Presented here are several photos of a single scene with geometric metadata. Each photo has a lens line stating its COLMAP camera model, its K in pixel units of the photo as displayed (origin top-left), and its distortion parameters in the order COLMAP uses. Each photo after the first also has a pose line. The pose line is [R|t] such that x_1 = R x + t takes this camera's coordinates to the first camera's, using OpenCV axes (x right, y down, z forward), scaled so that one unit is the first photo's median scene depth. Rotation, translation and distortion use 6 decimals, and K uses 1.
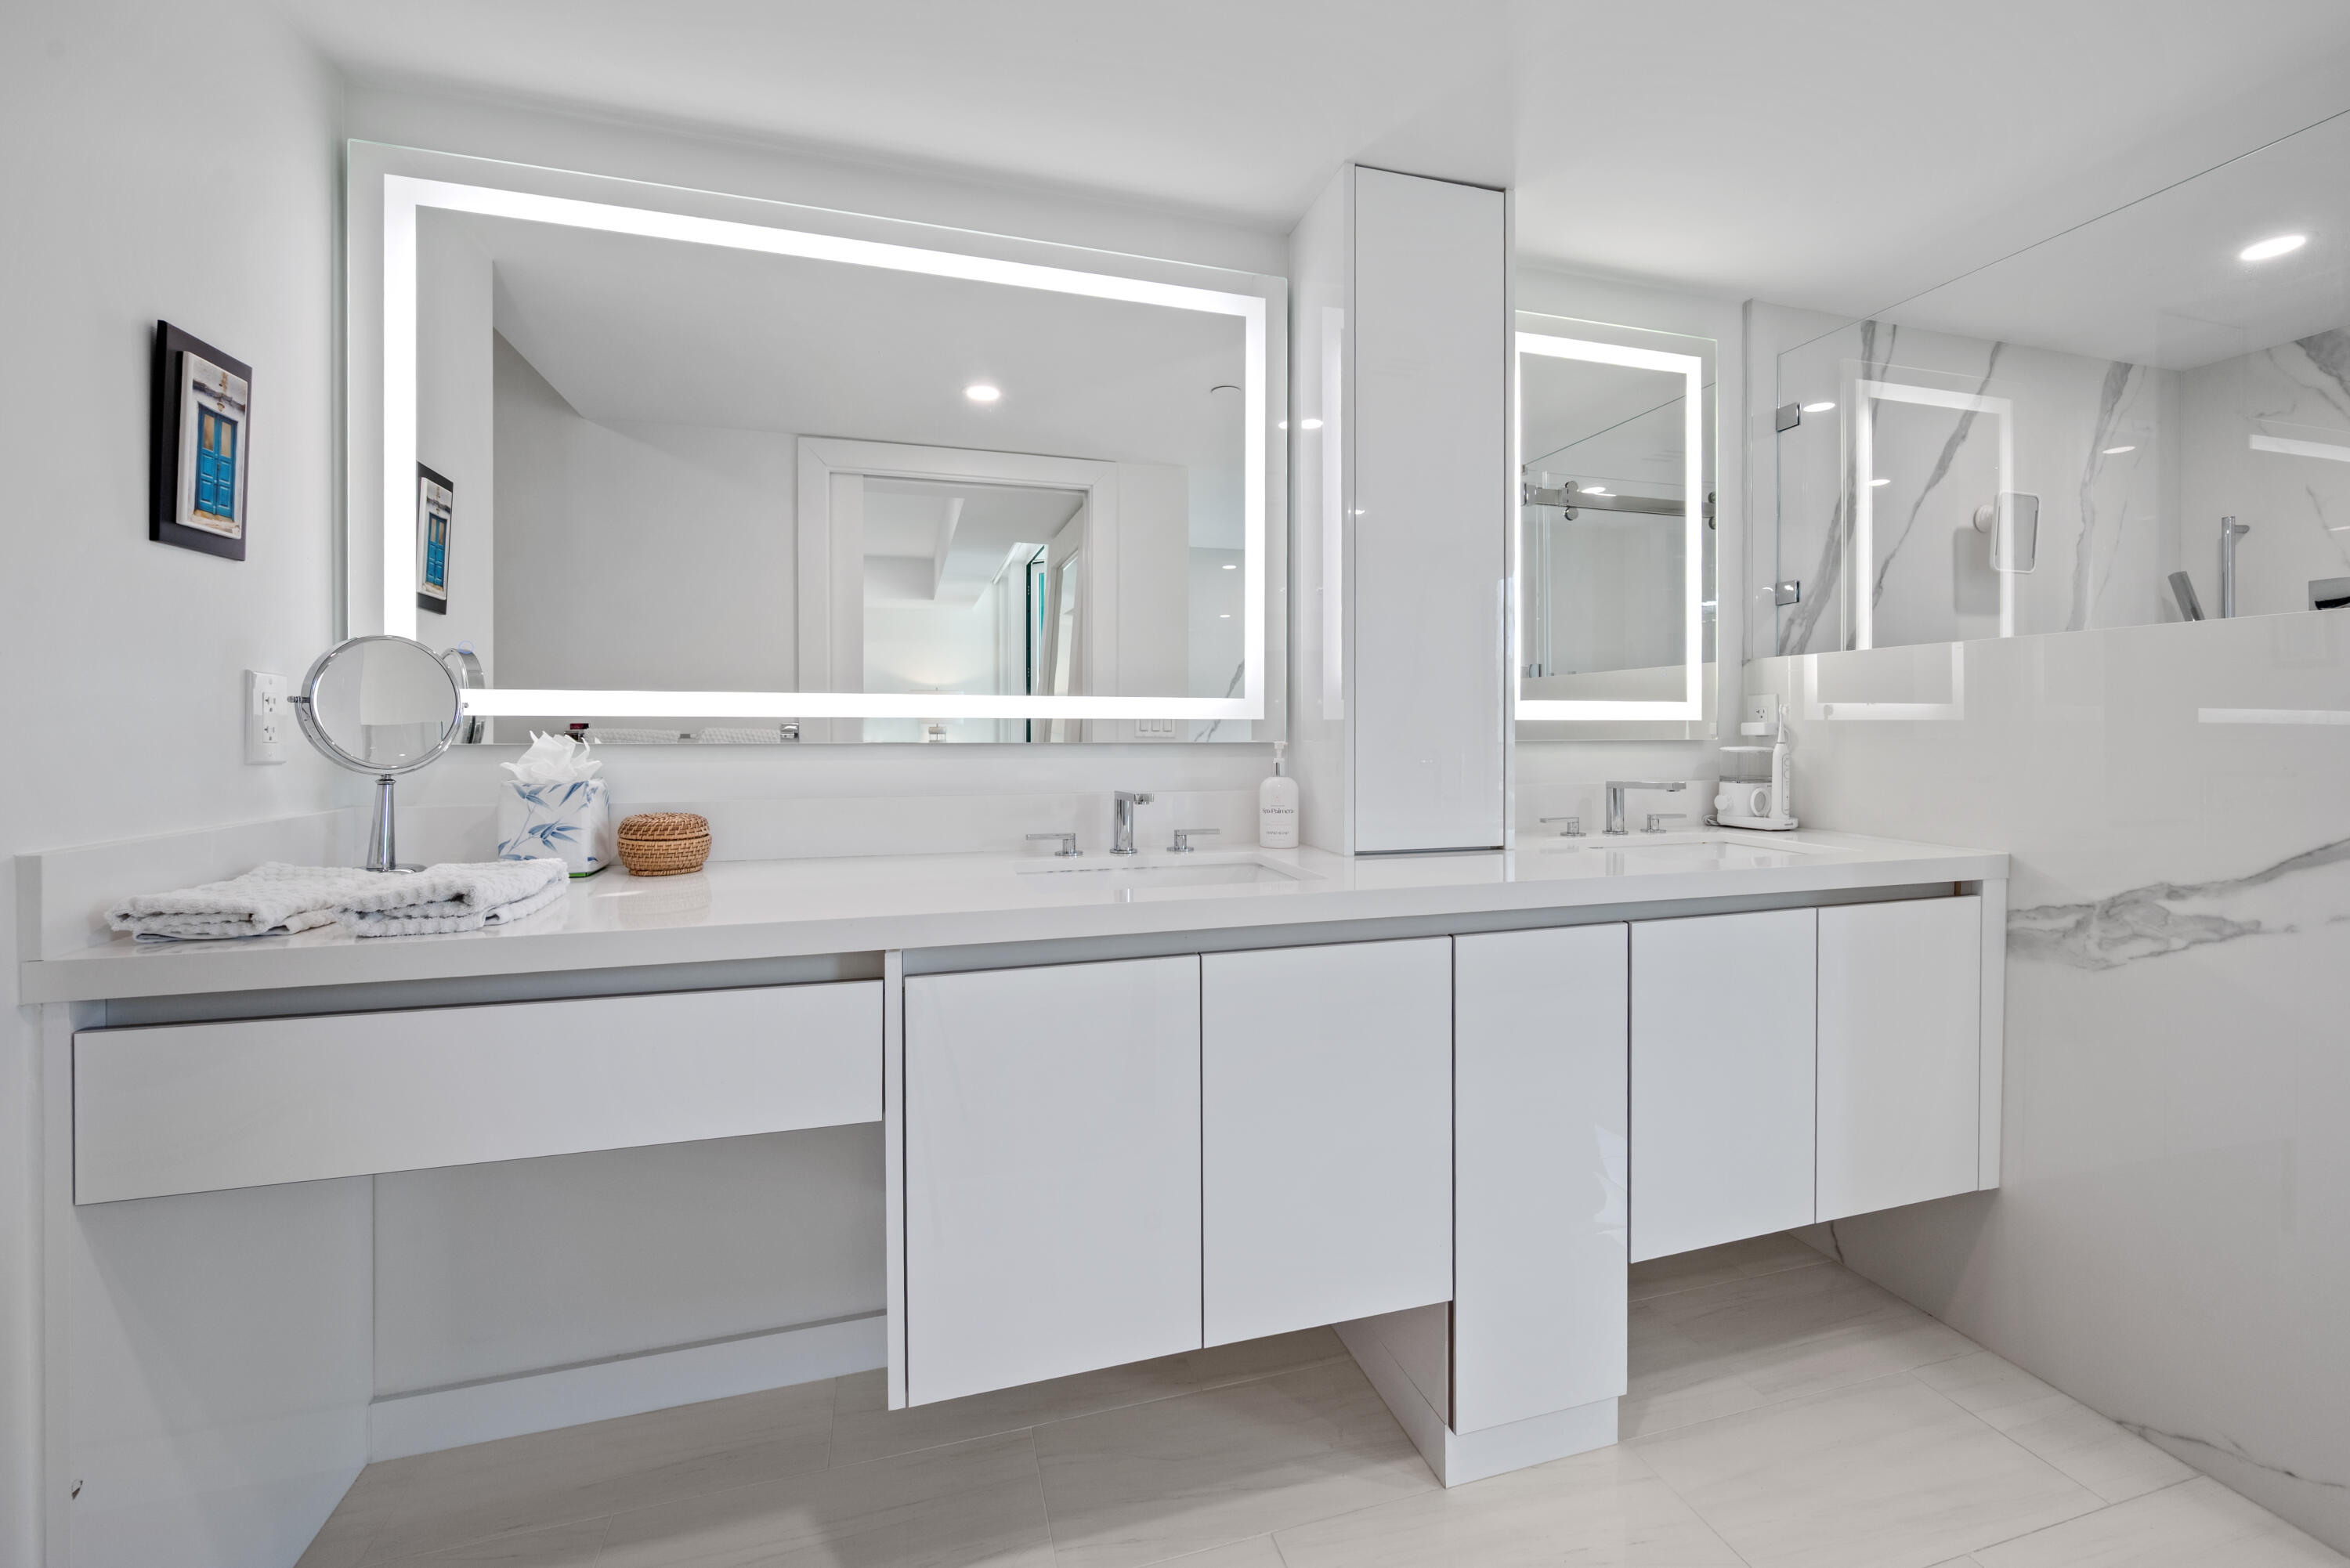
lens RADIAL K [[929.0, 0, 1194.8], [0, 929.0, 732.5], [0, 0, 1]] dist [-0.001510, 0.000032]
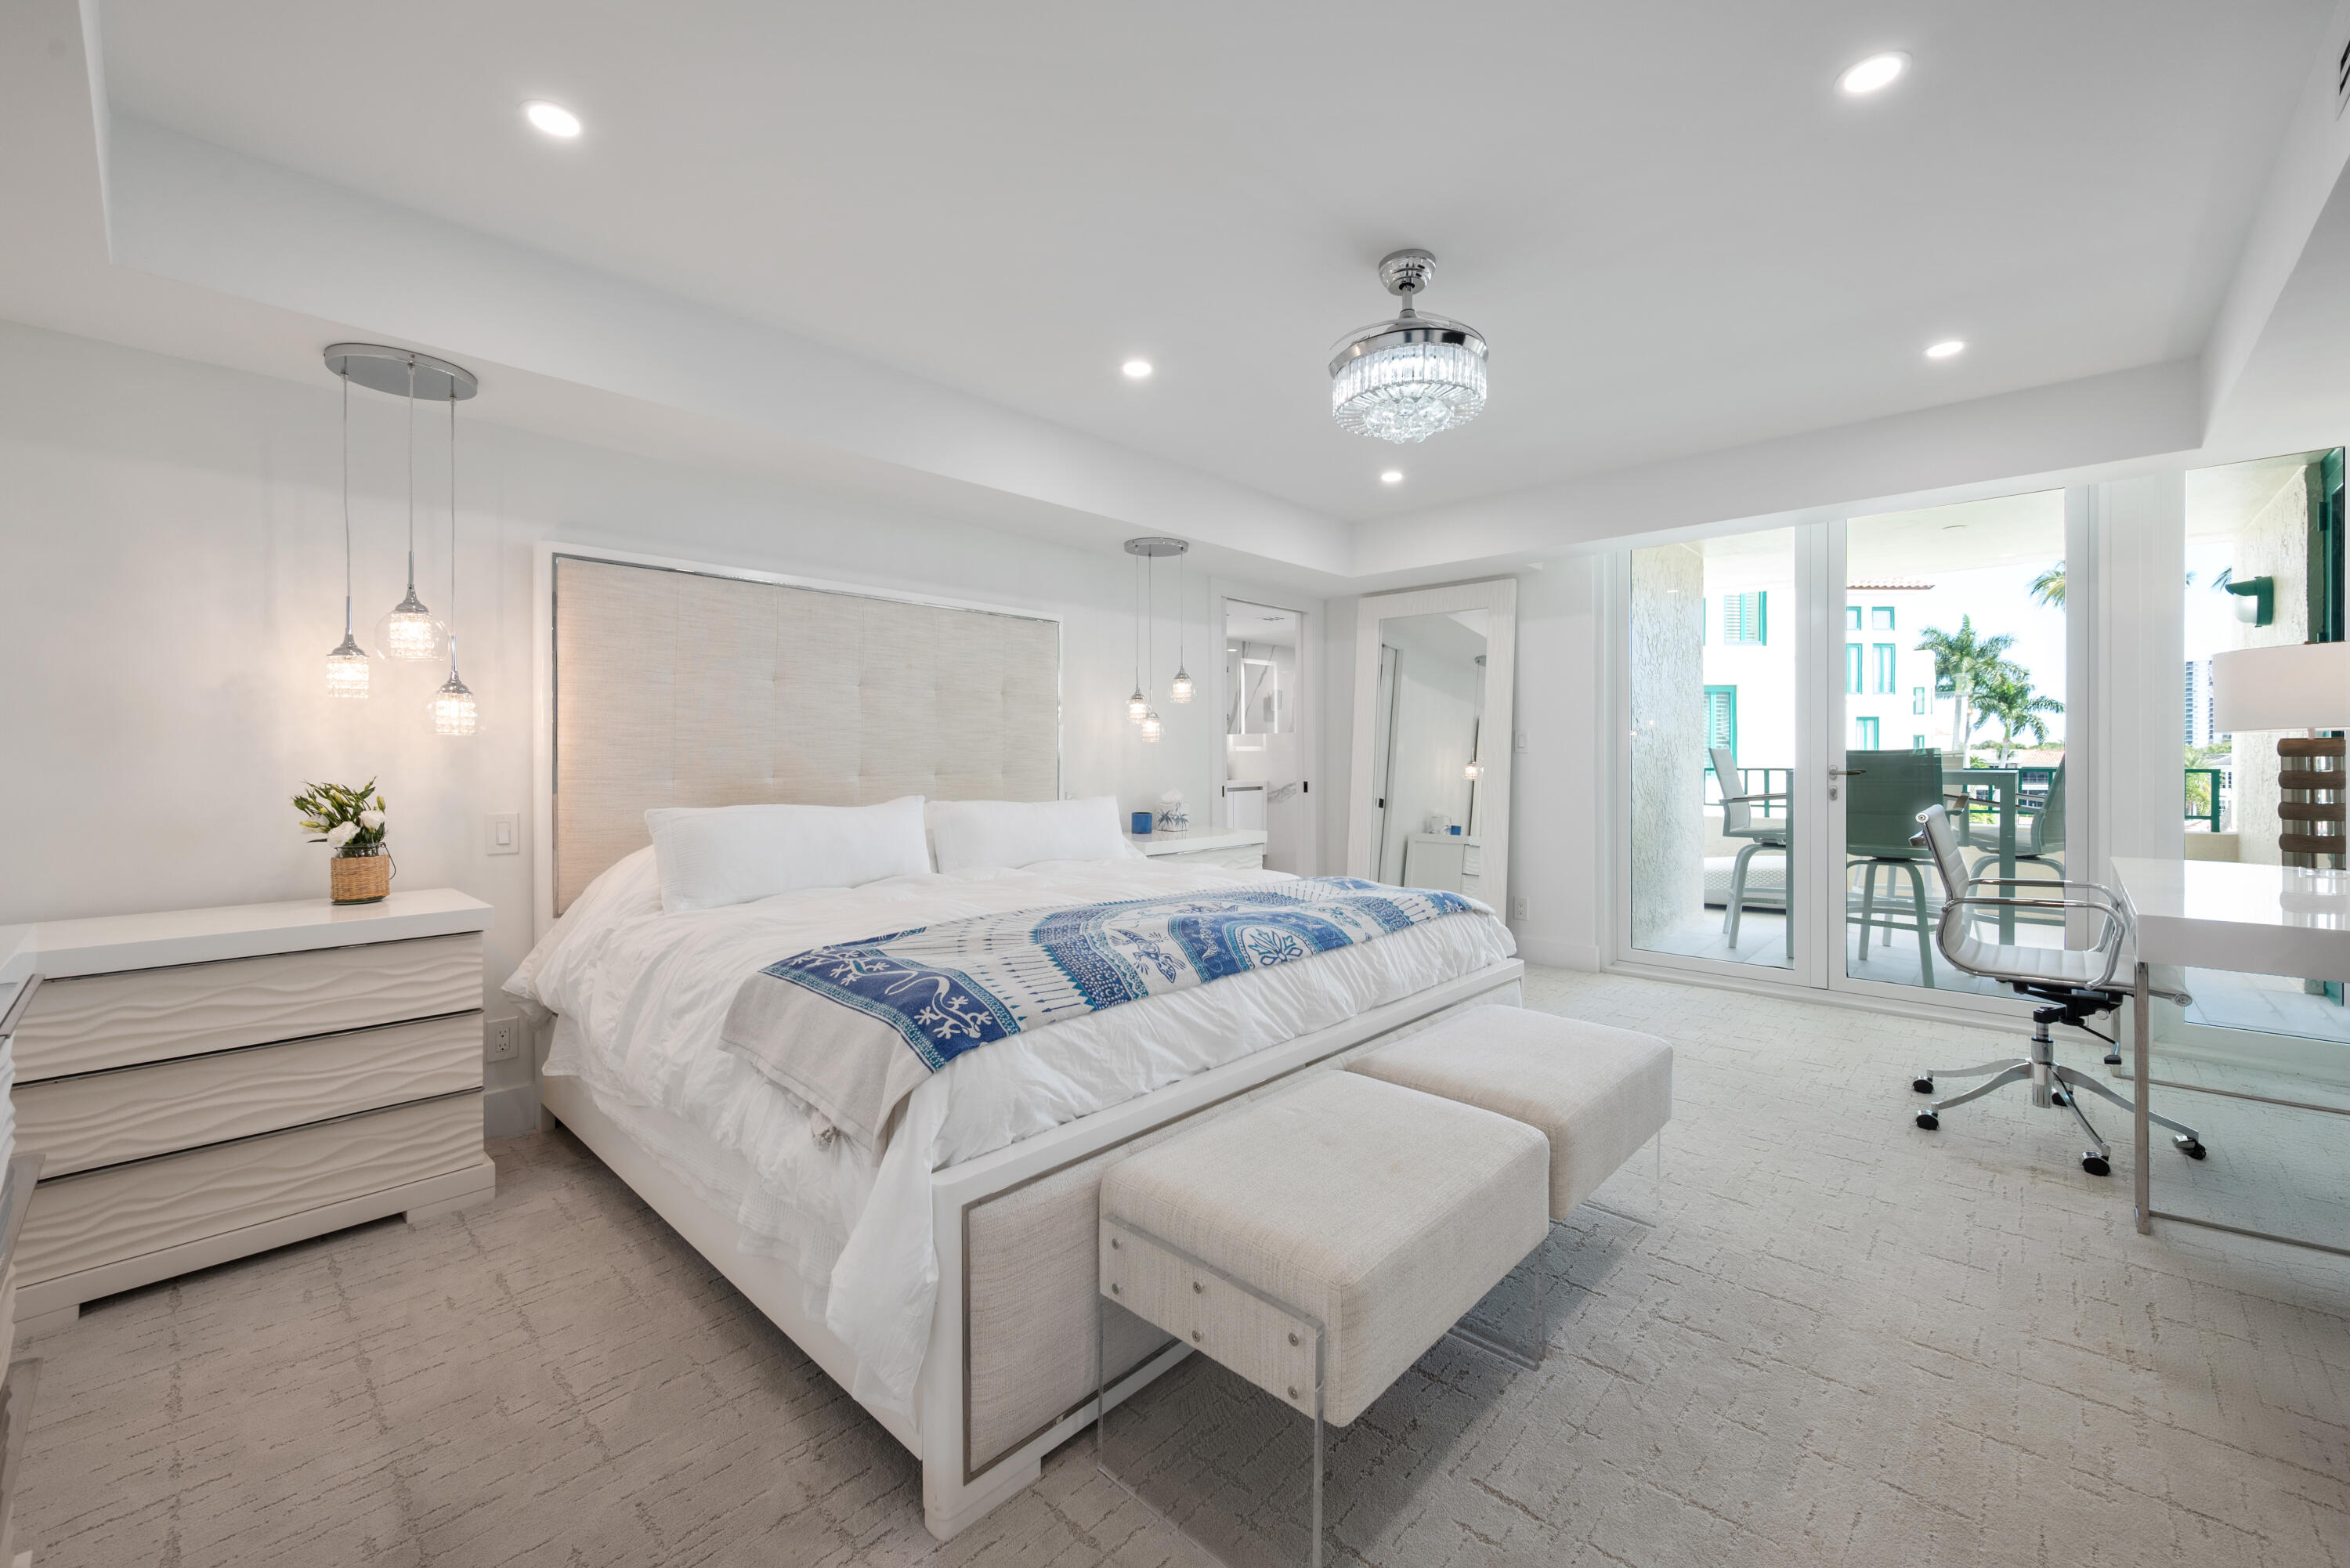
lens RADIAL K [[929.0, 0, 1181.4], [0, 929.0, 760.3], [0, 0, 1]] dist [-0.001510, 0.000032]
pose [[0.859995, -0.008853, 0.510226, -1.479217], [0.009042, 0.999957, 0.002109, 0.013708], [-0.510222, 0.002800, 0.860038, -2.205280]]
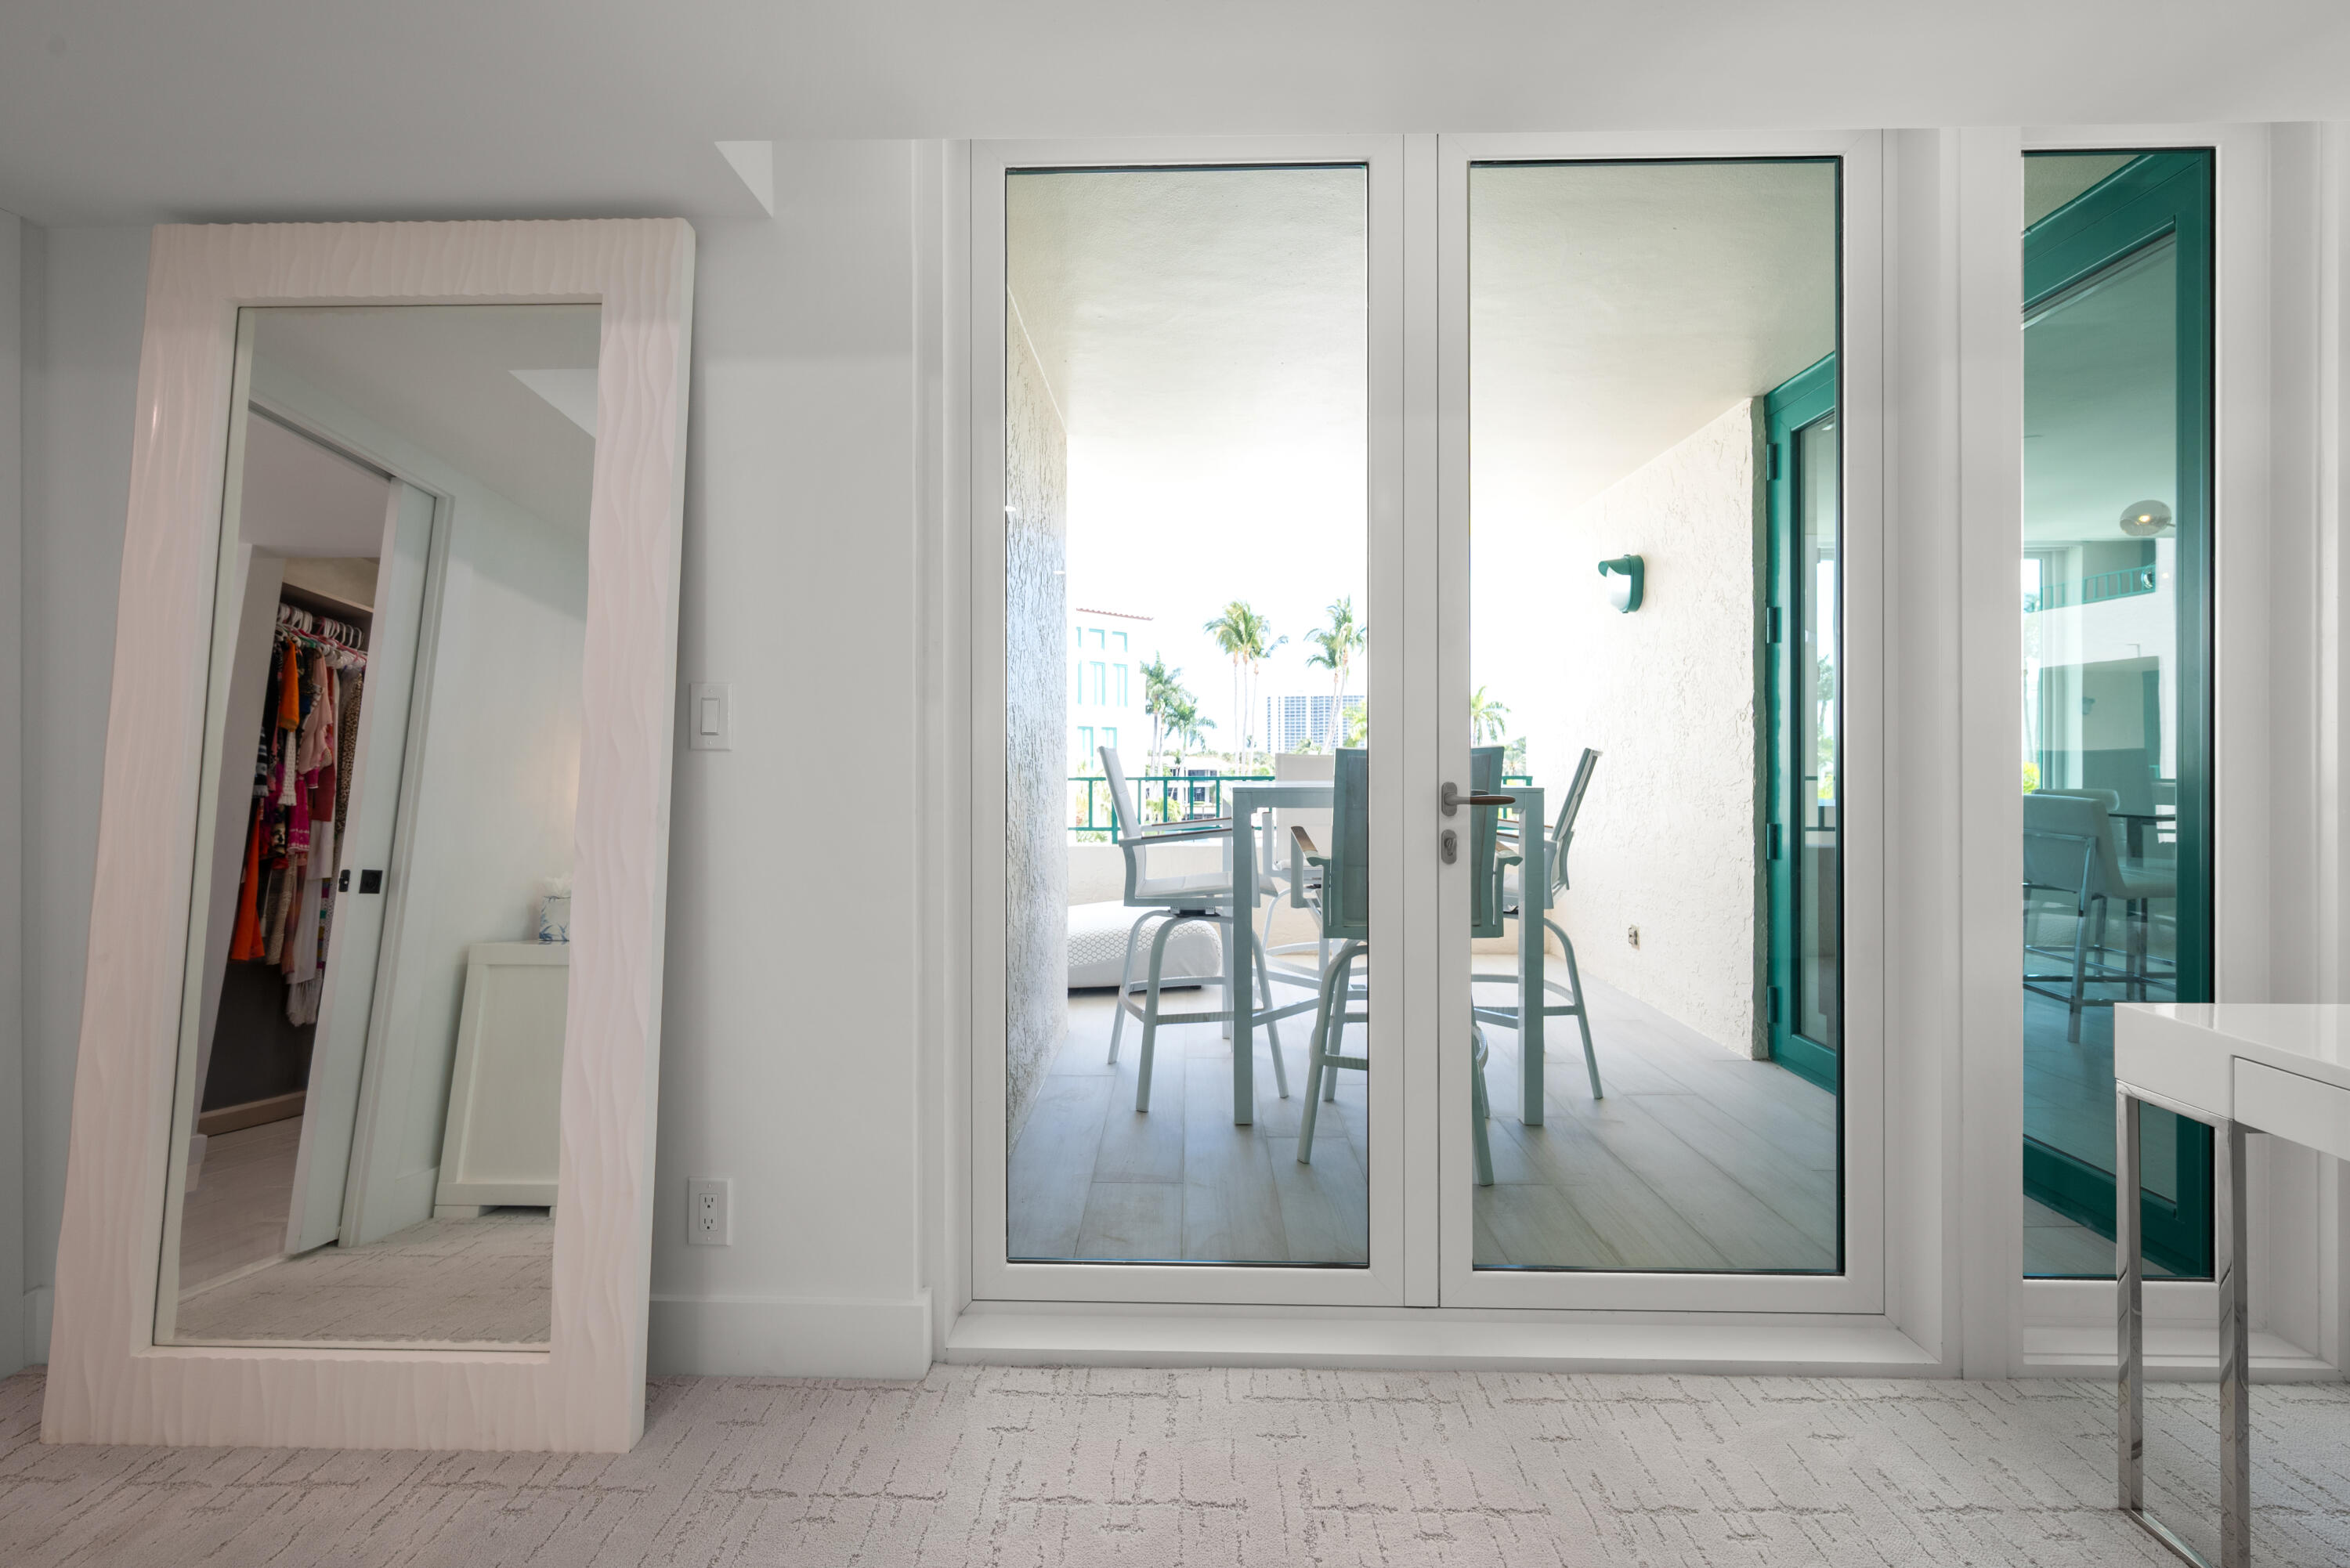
lens RADIAL K [[929.0, 0, 1172.0], [0, 929.0, 749.1], [0, 0, 1]] dist [-0.001510, 0.000032]
pose [[0.306788, 0.006686, 0.951754, -0.082828], [0.007180, 0.999931, -0.009339, 0.018377], [-0.951751, 0.009699, 0.306718, -1.174944]]
